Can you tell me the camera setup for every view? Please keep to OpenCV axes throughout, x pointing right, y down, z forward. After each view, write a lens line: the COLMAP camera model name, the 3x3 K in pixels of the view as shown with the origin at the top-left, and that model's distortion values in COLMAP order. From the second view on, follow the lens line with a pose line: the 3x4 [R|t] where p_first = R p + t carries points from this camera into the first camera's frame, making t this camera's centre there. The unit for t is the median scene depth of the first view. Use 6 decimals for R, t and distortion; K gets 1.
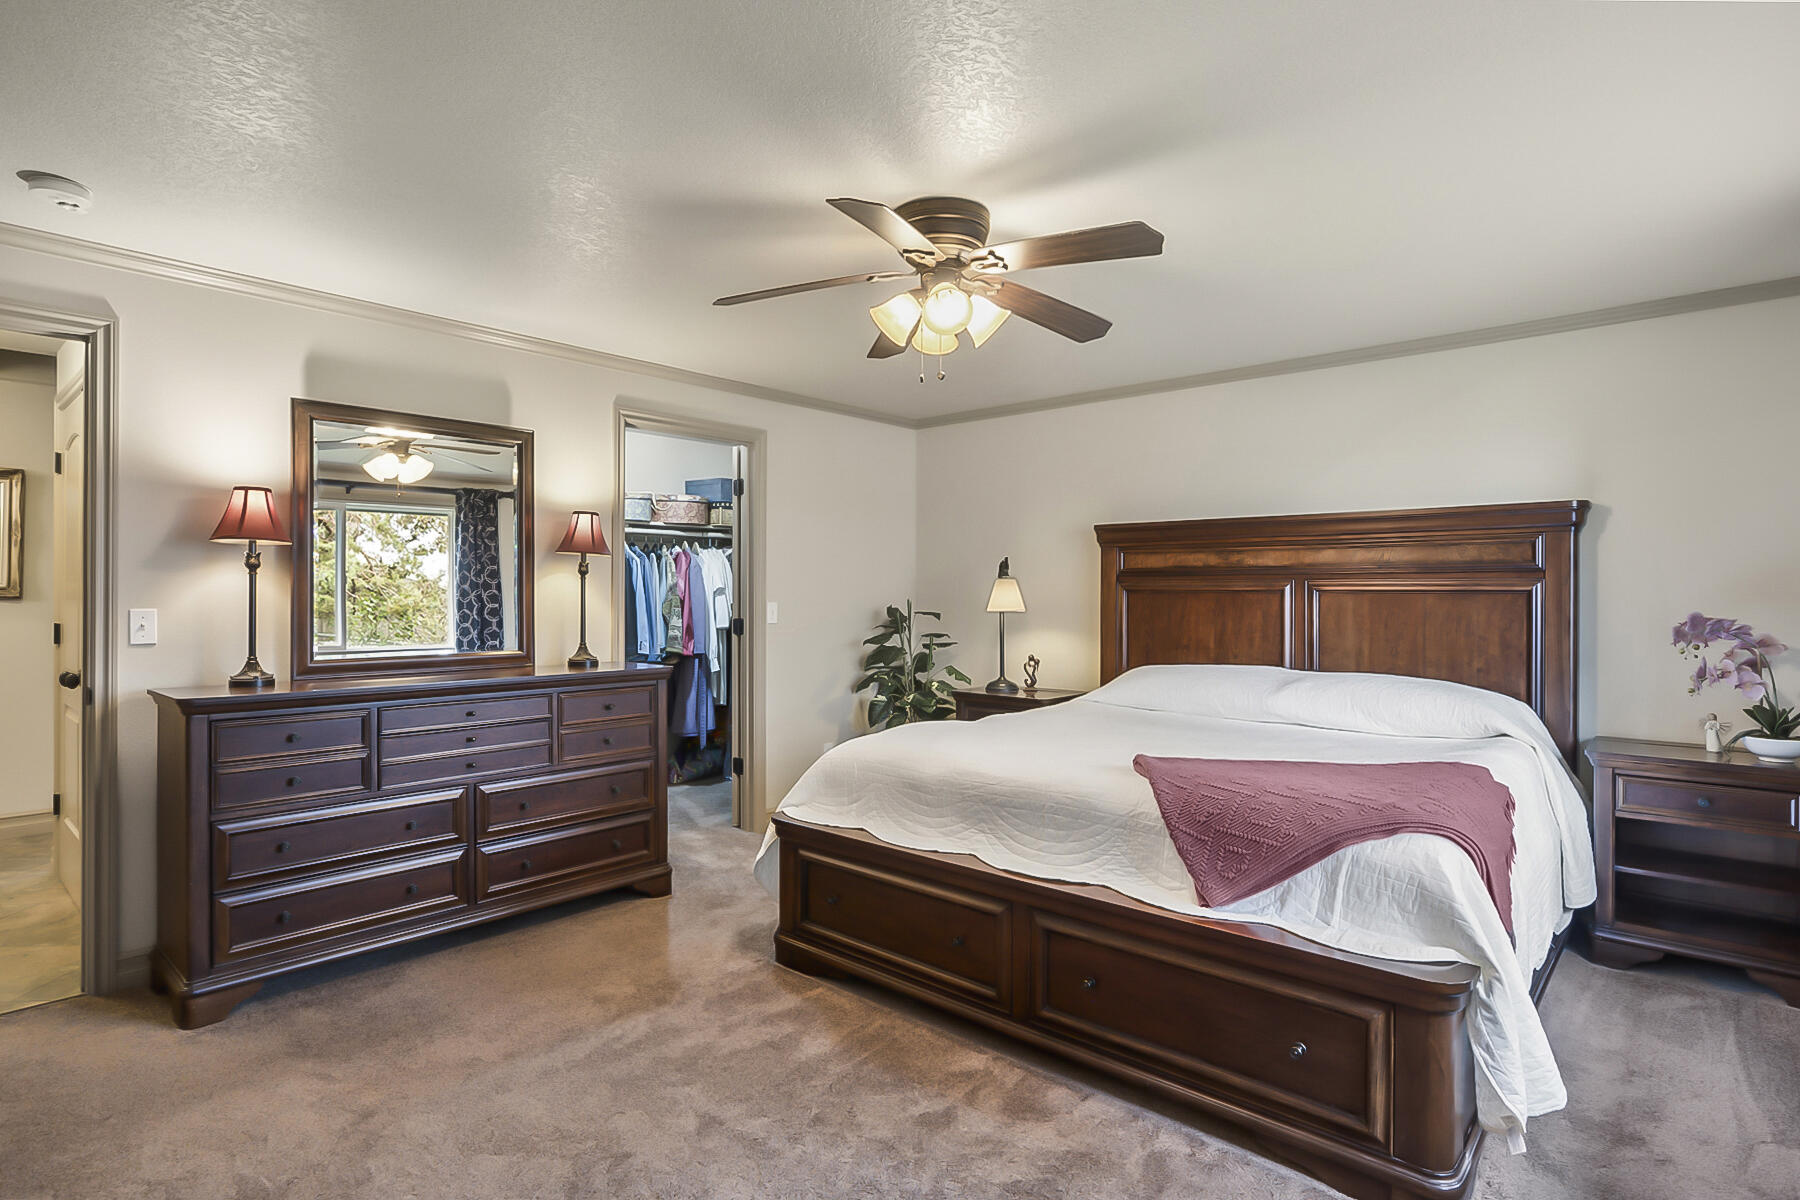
lens RADIAL K [[914.6, 0, 891.7], [0, 914.6, 589.0], [0, 0, 1]] dist [-0.018805, 0.008910]
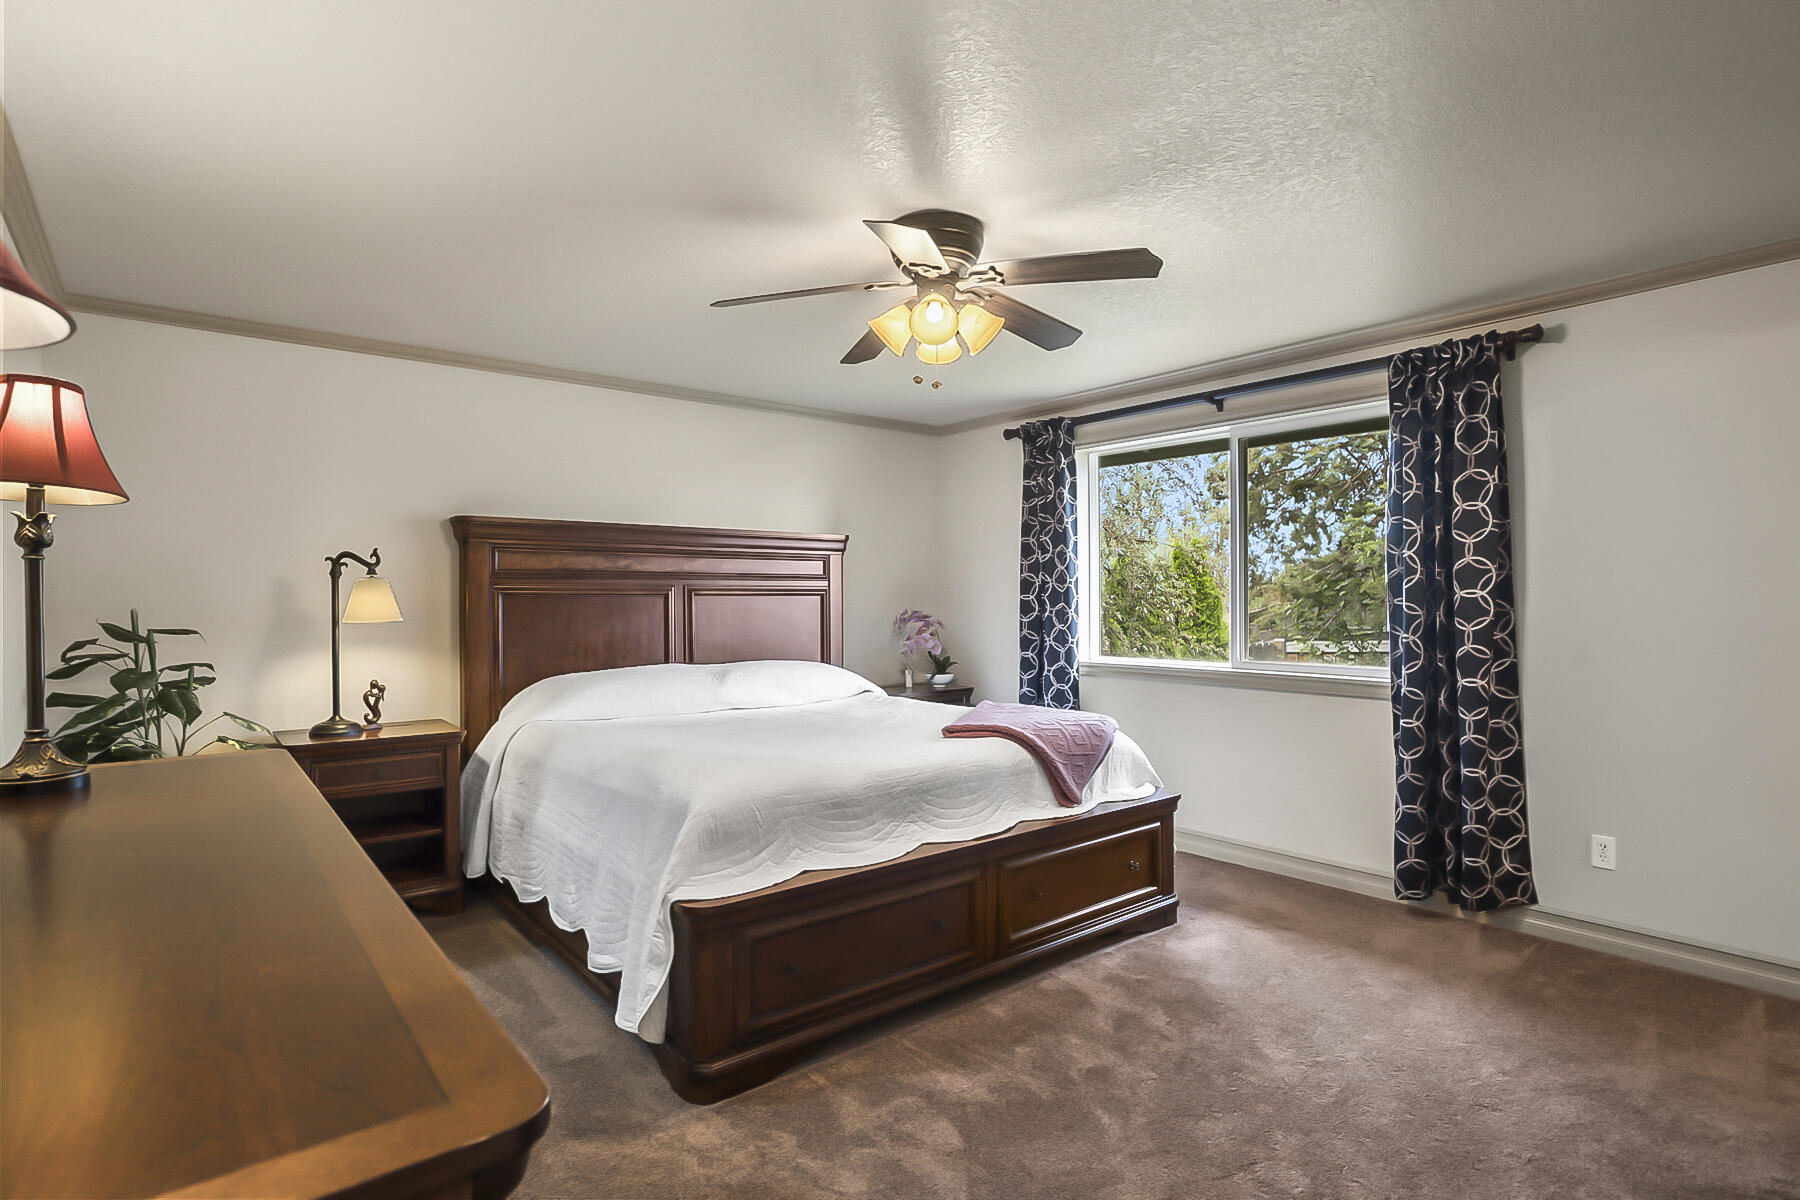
lens RADIAL K [[911.9, 0, 897.4], [0, 911.9, 603.2], [0, 0, 1]] dist [-0.016710, 0.007139]
pose [[0.146014, -0.004734, 0.989271, -0.626440], [-0.003248, 0.999981, 0.005264, 0.005421], [-0.989277, -0.003982, 0.145996, 0.576990]]
